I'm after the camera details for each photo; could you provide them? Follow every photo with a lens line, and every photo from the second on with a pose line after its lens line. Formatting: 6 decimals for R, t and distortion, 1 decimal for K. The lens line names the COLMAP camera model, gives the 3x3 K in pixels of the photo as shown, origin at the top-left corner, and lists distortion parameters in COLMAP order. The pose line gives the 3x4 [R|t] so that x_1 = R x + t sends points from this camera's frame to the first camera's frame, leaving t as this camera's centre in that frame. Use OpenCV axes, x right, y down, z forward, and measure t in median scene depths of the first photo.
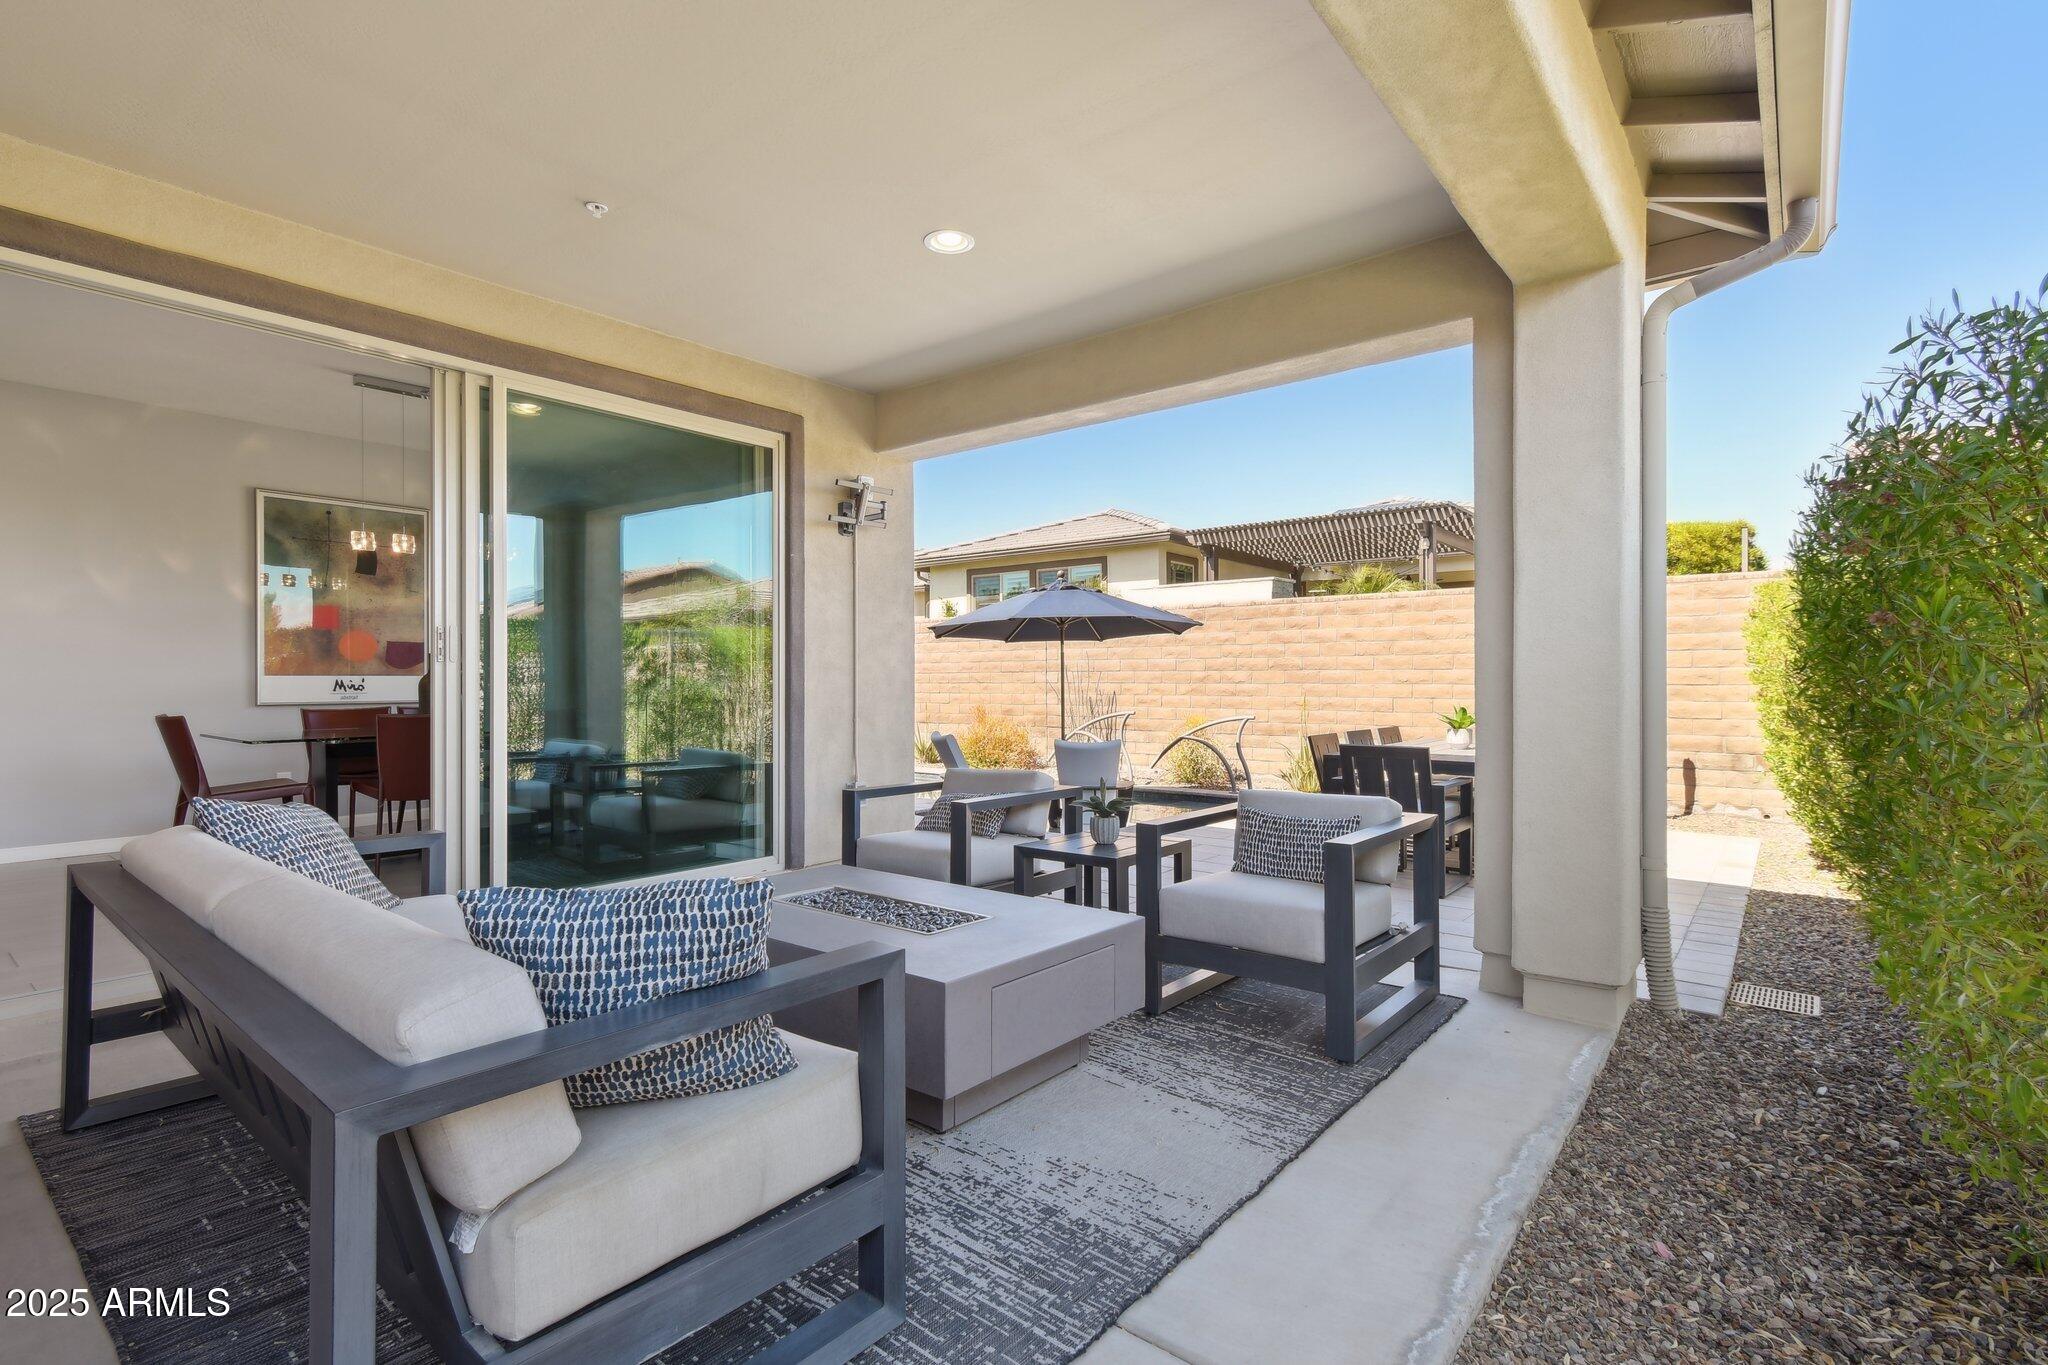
lens RADIAL K [[943.0, 0, 1024.0], [0, 943.0, 682.5], [0, 0, 1]] dist [-0.000683, -0.000124]
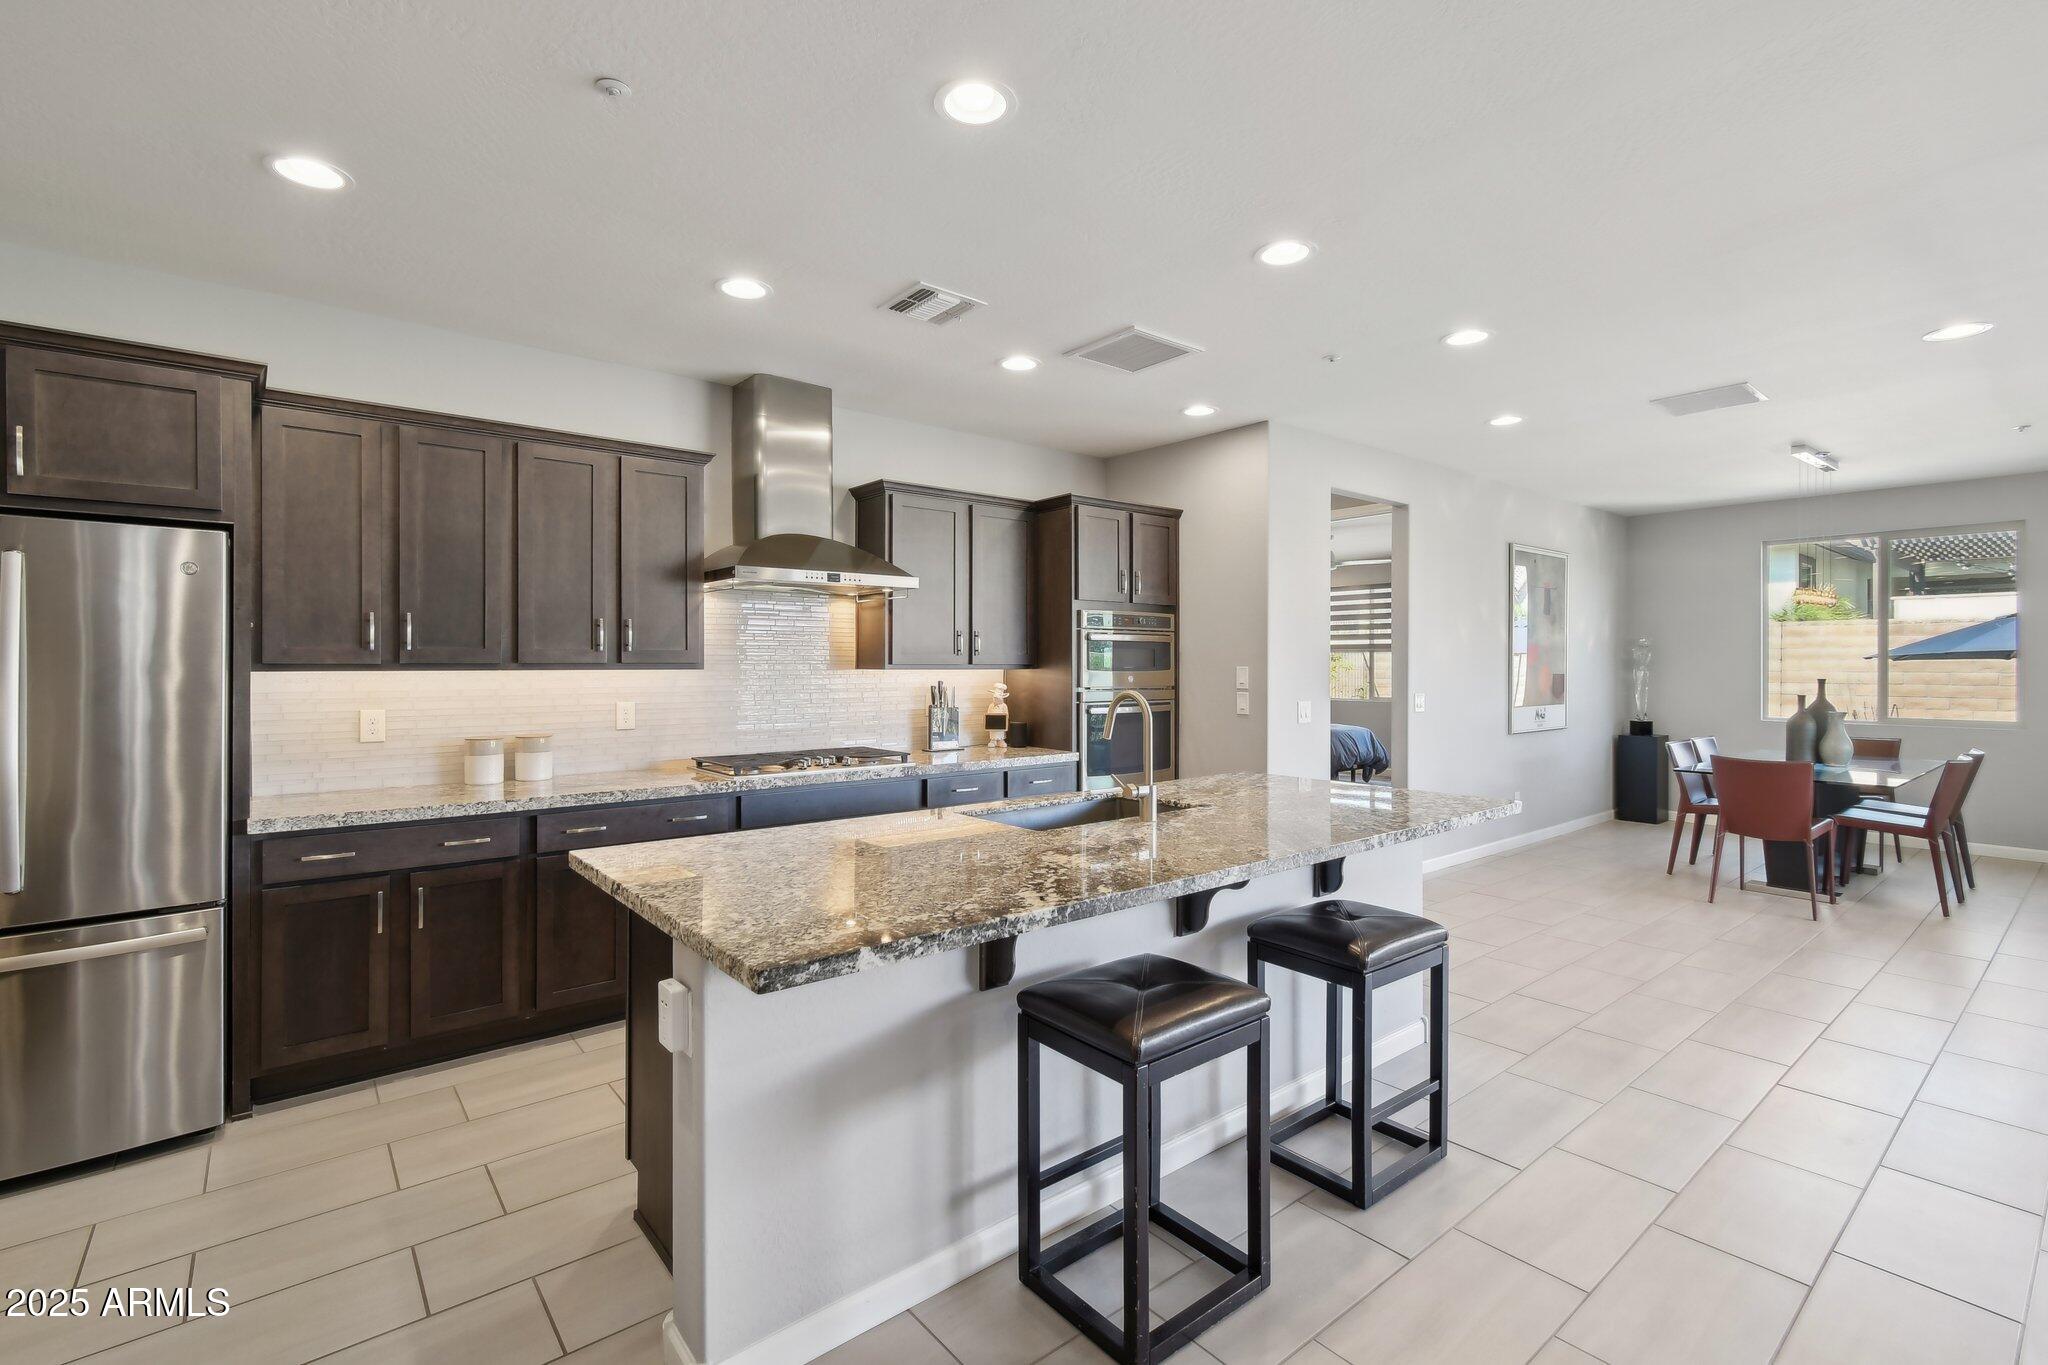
lens RADIAL K [[911.9, 0, 1011.0], [0, 911.9, 663.0], [0, 0, 1]] dist [-0.001074, -0.000641]
pose [[0.977418, 0.001639, -0.211310, -0.753440], [-0.002573, 0.999988, -0.004149, -0.035276], [0.211300, 0.004599, 0.977410, -0.131018]]
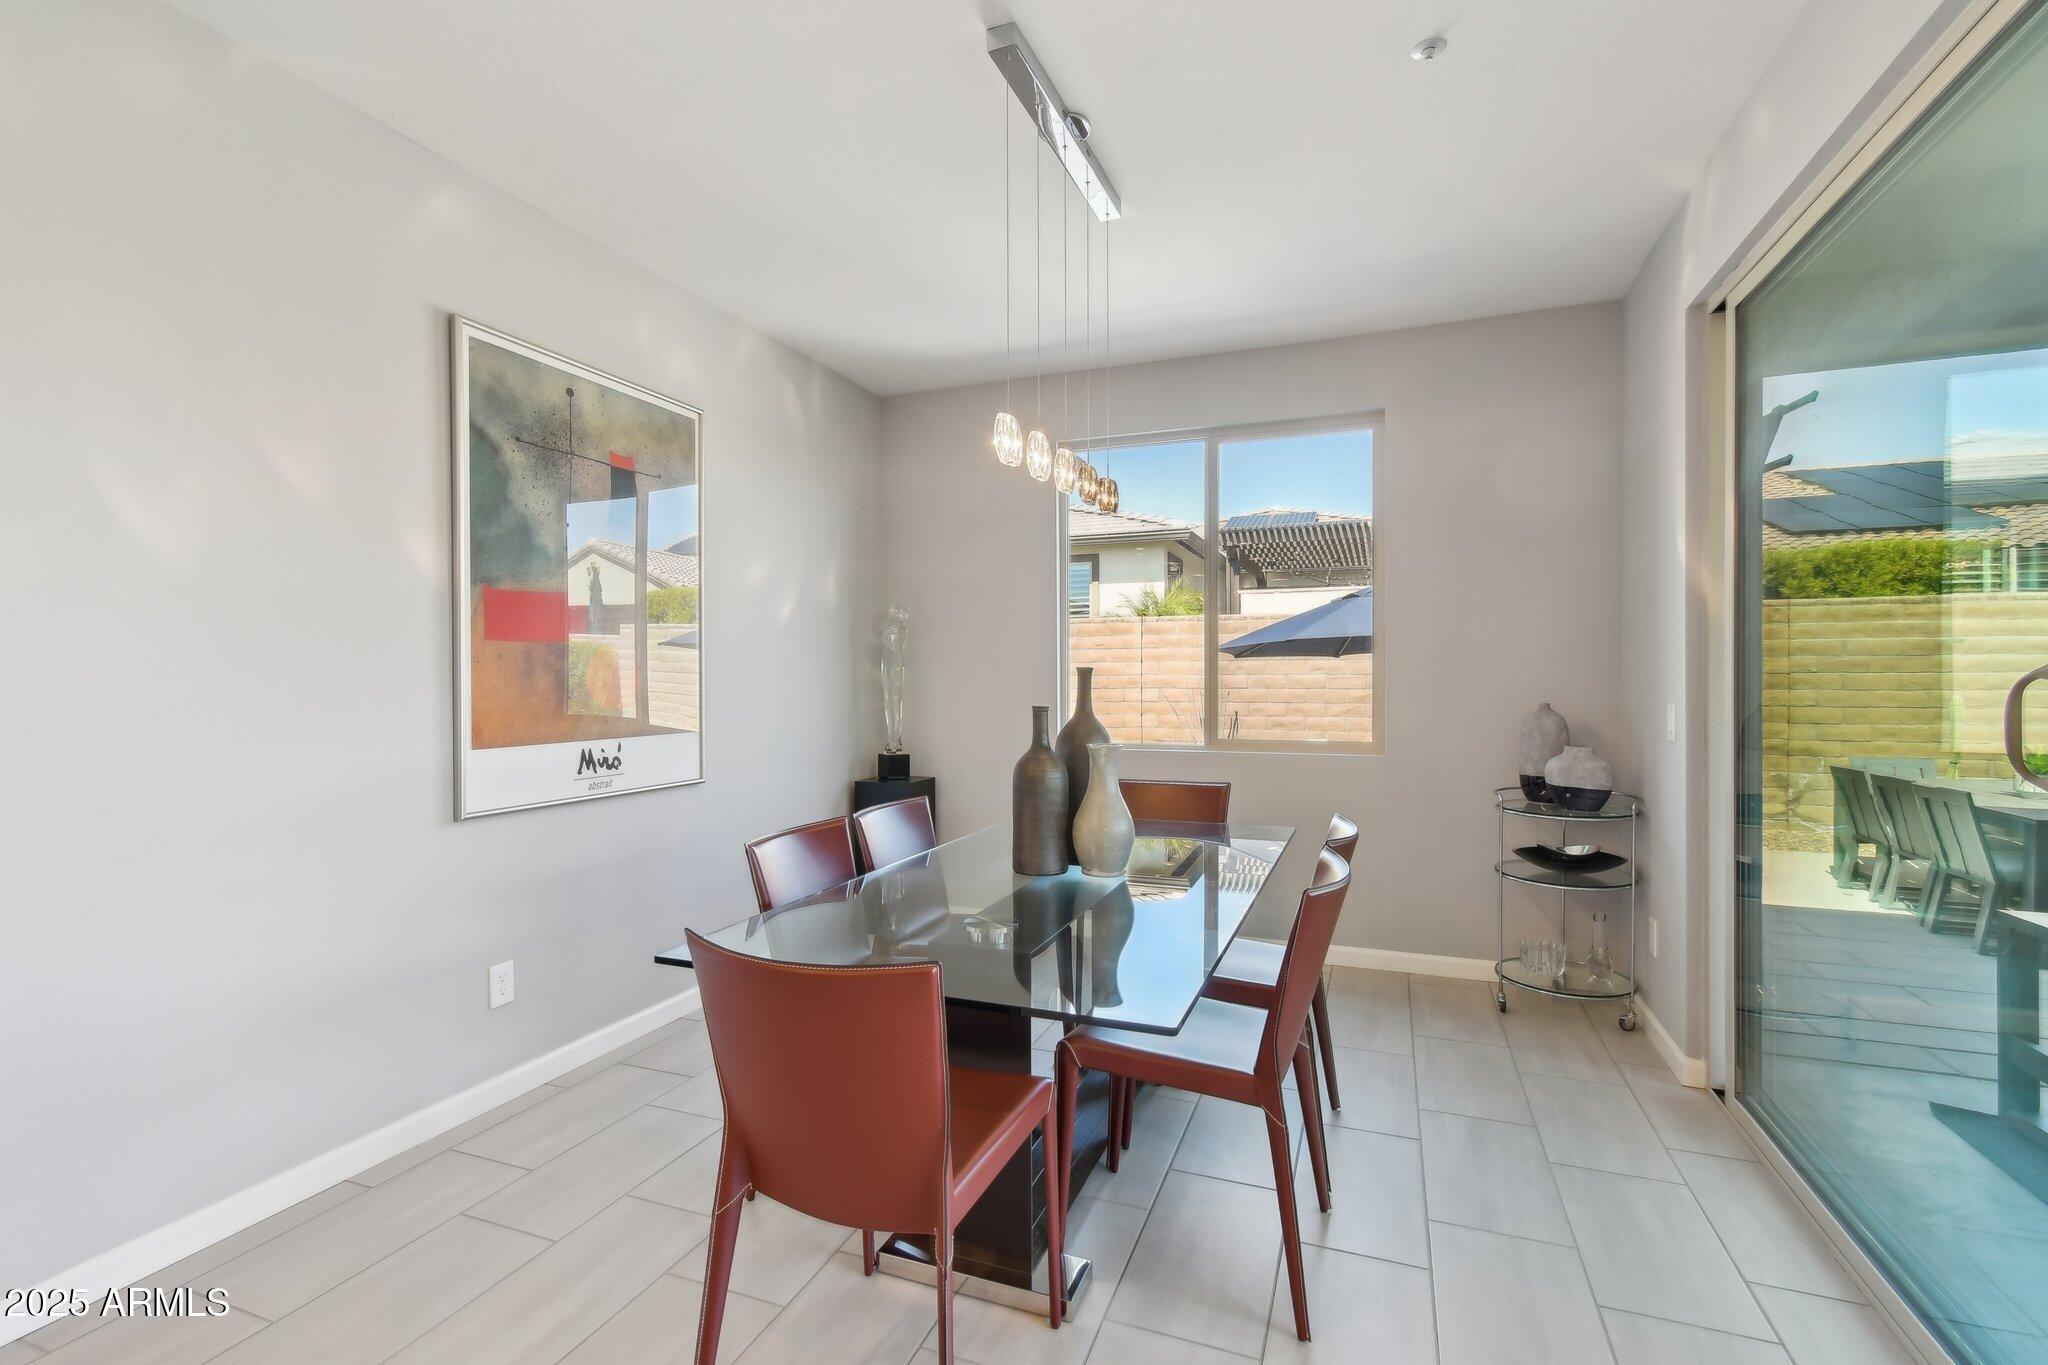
lens RADIAL K [[928.3, 0, 1014.0], [0, 928.3, 684.4], [0, 0, 1]] dist [0.000871, -0.000113]
pose [[0.952802, -0.005551, 0.303541, -0.450367], [0.005074, 0.999984, 0.002360, -0.023994], [-0.303550, -0.000709, 0.952815, 0.333410]]
